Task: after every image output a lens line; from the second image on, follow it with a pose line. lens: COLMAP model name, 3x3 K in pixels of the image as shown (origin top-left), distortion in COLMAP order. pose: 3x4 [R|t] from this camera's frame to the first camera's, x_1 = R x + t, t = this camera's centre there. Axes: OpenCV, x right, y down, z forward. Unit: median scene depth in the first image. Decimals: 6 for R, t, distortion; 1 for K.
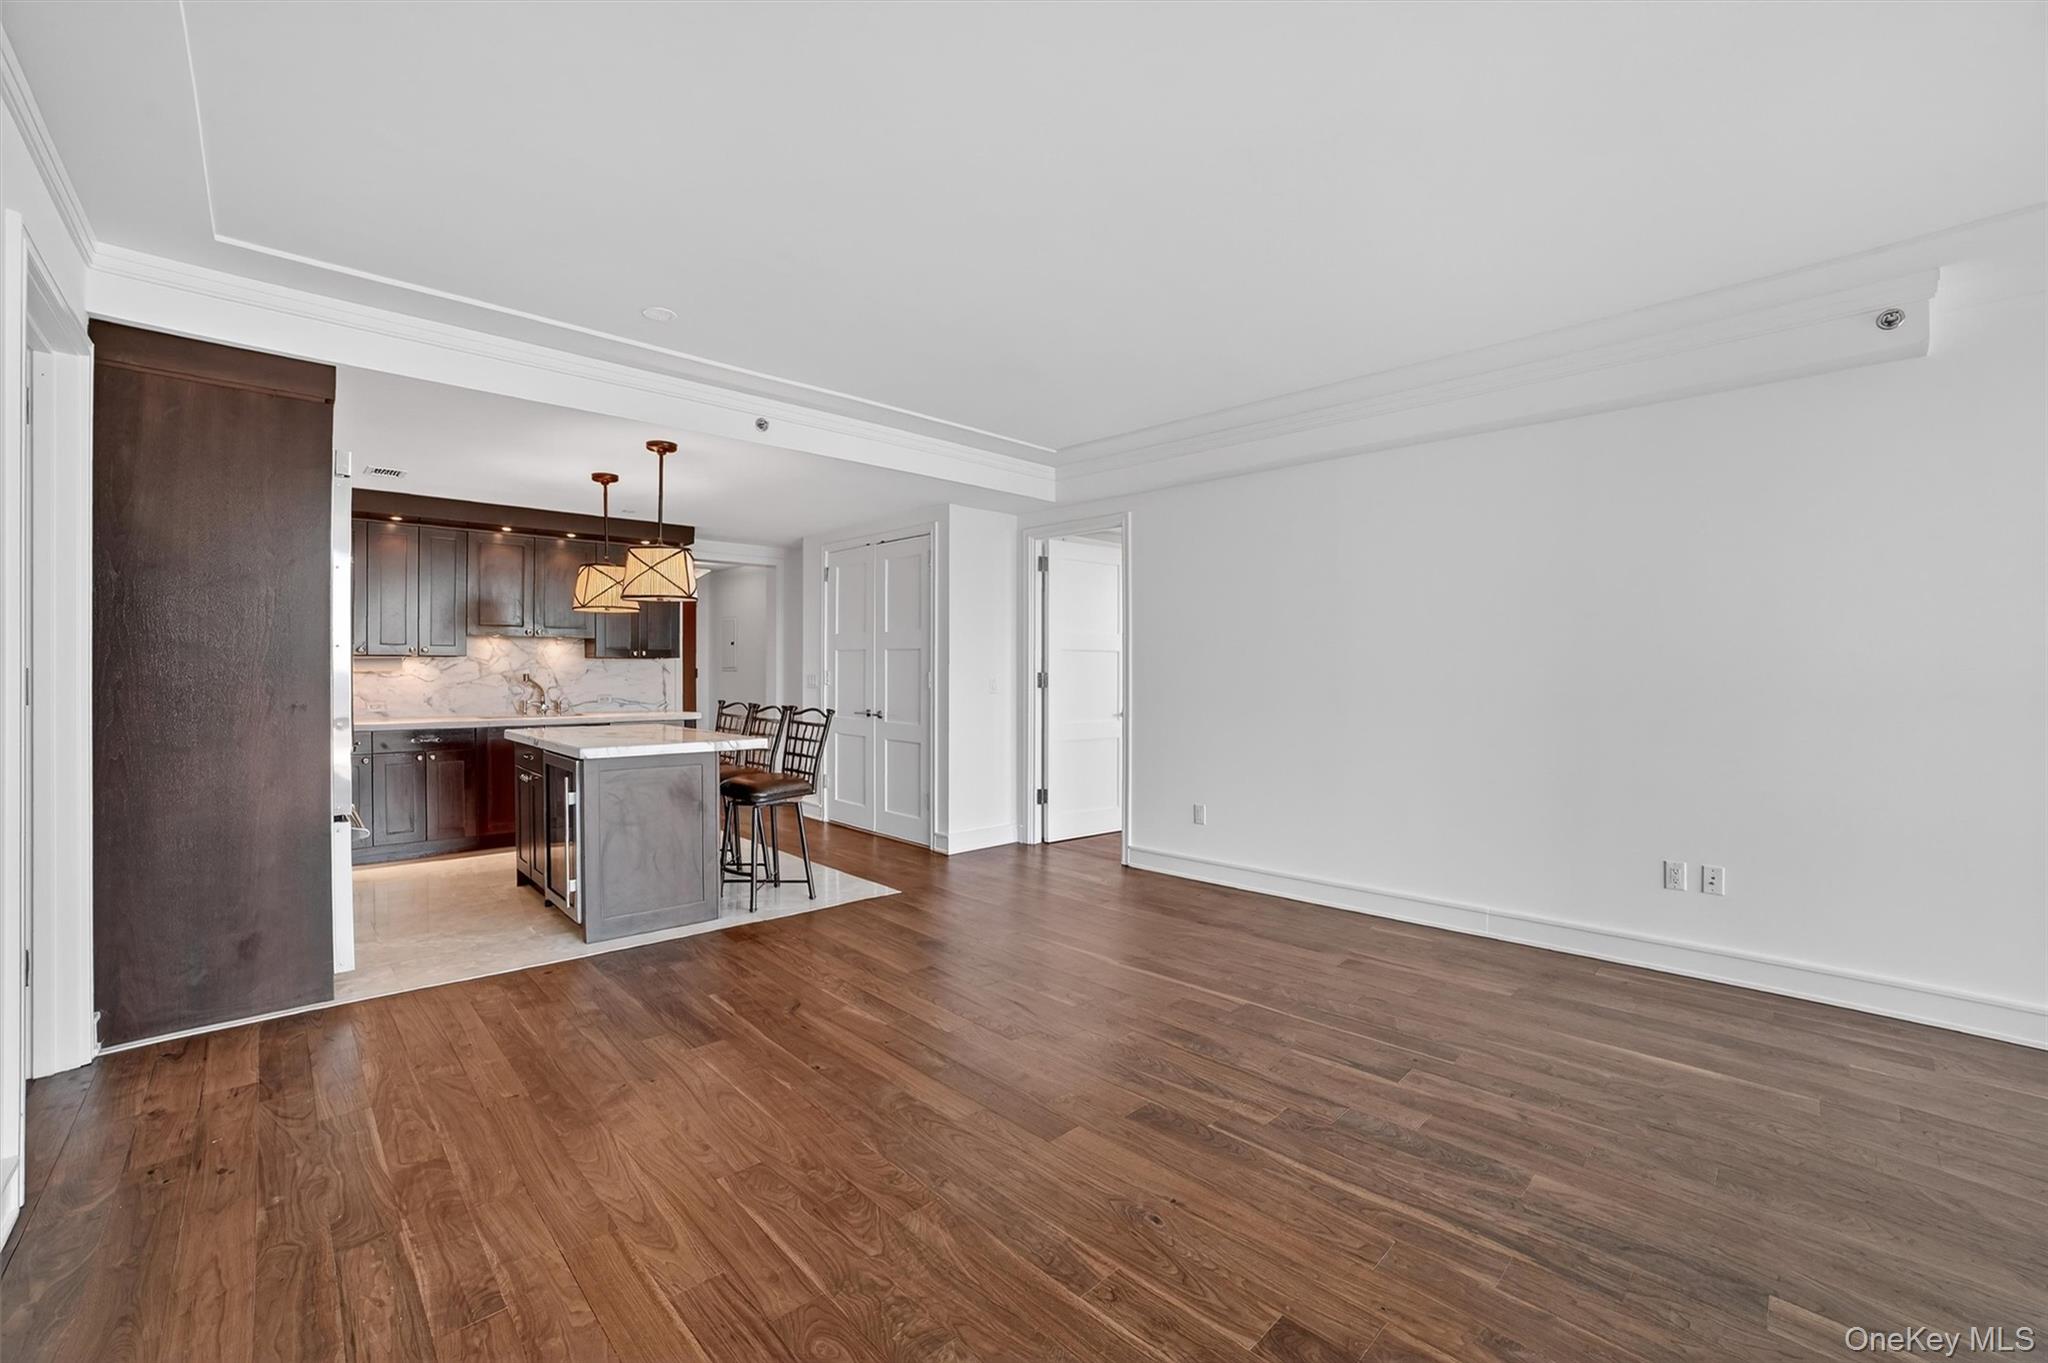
lens RADIAL K [[832.2, 0, 1024.0], [0, 832.2, 681.5], [0, 0, 1]] dist [-0.112321, 0.037844]
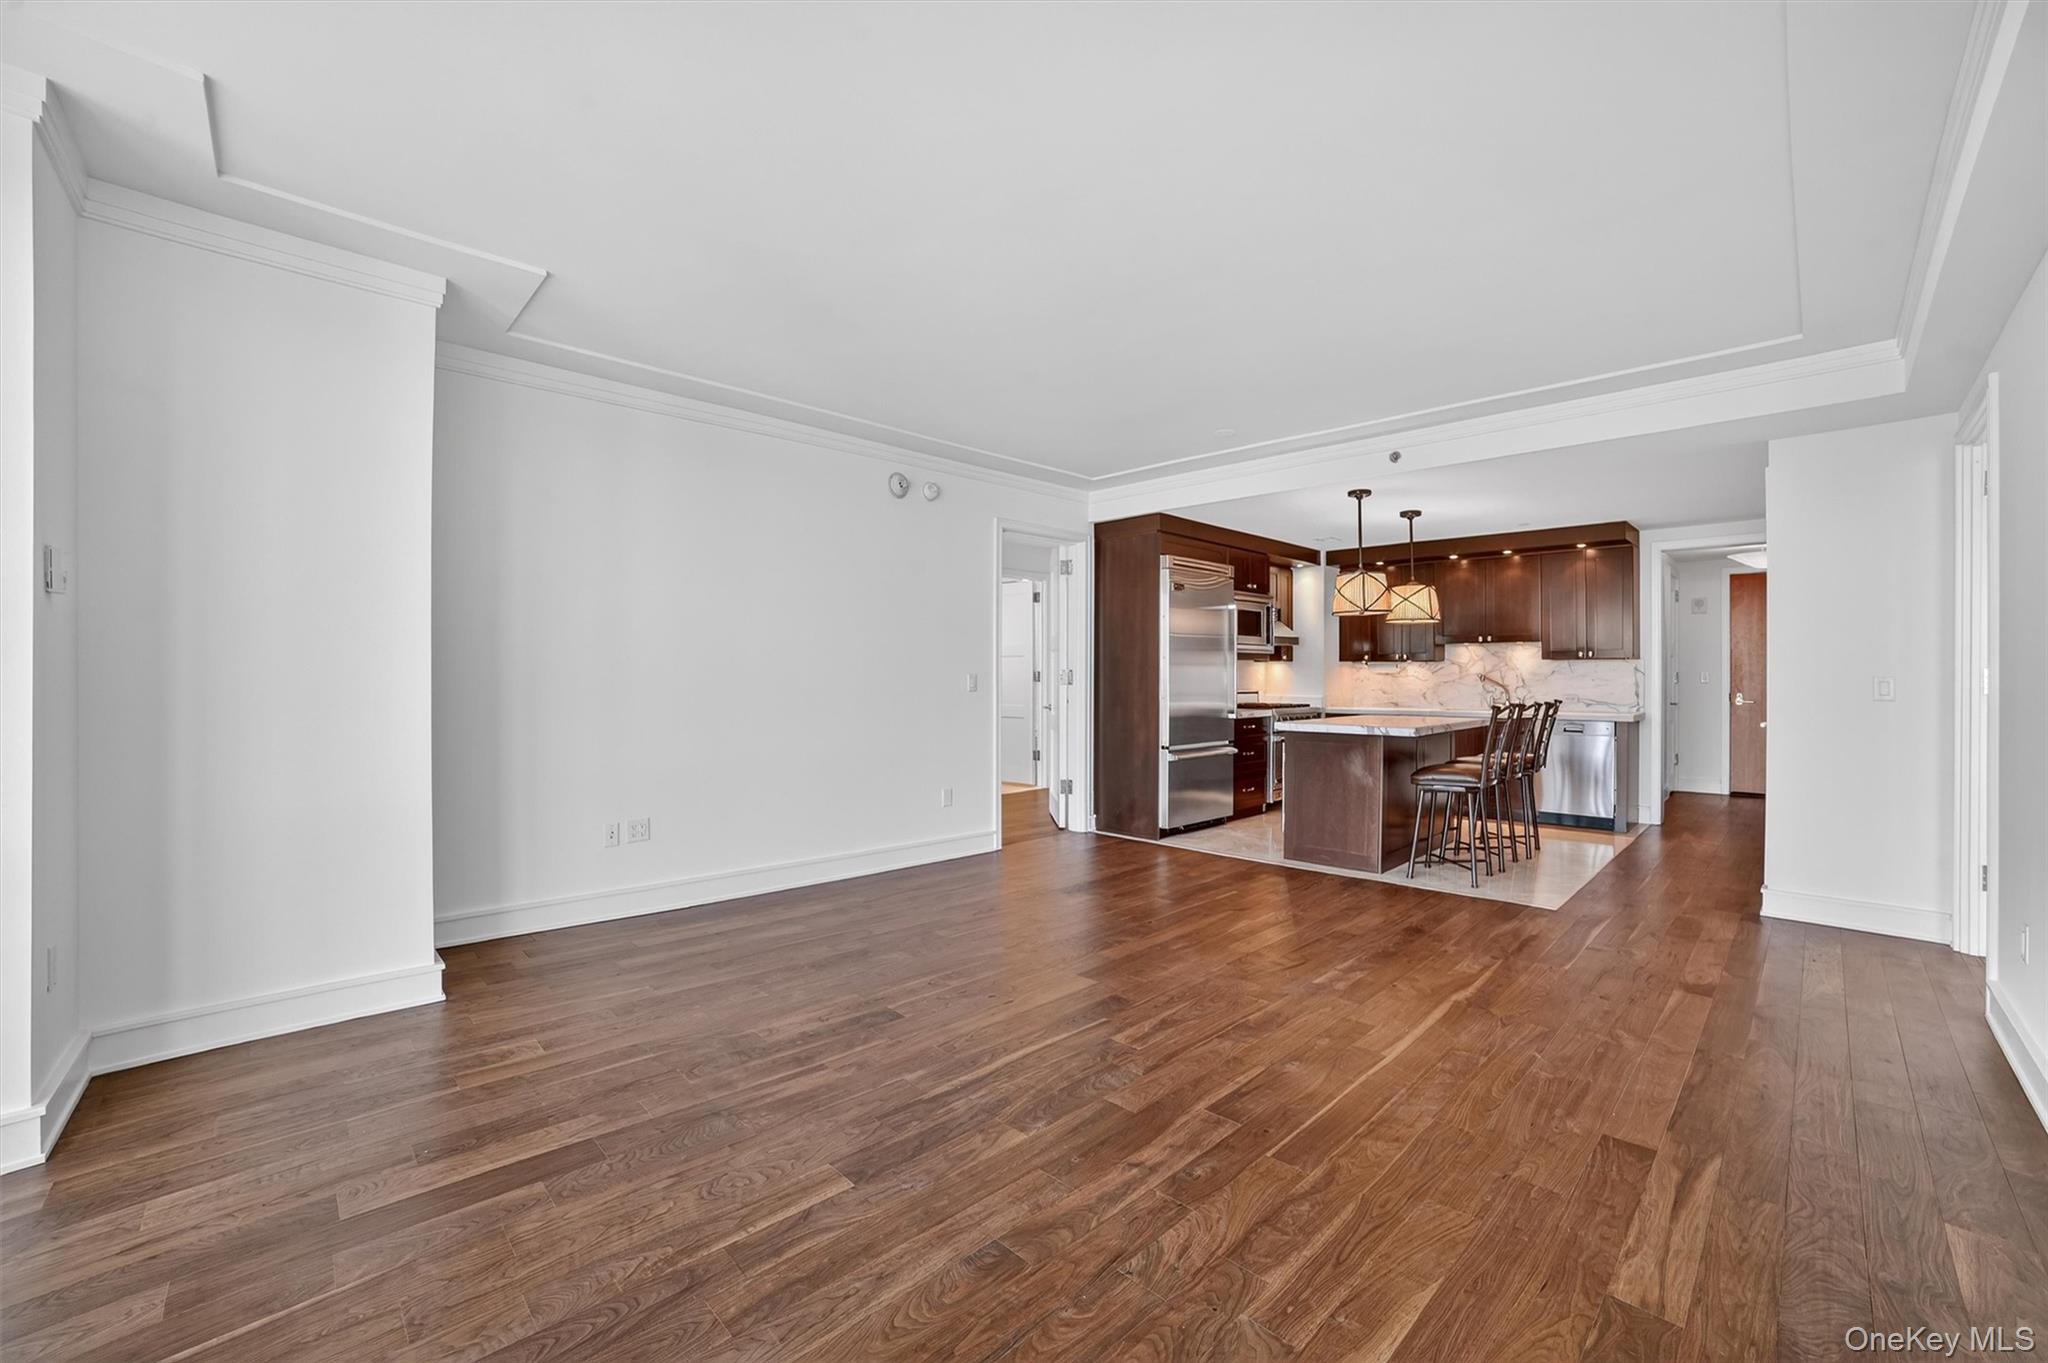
lens RADIAL K [[832.0, 0, 1024.0], [0, 832.0, 681.5], [0, 0, 1]] dist [-0.086605, 0.027656]
pose [[0.006120, 0.003491, -0.999975, 0.761972], [-0.014205, 0.999893, 0.003404, 0.007815], [0.999880, 0.014184, 0.006169, 0.425931]]
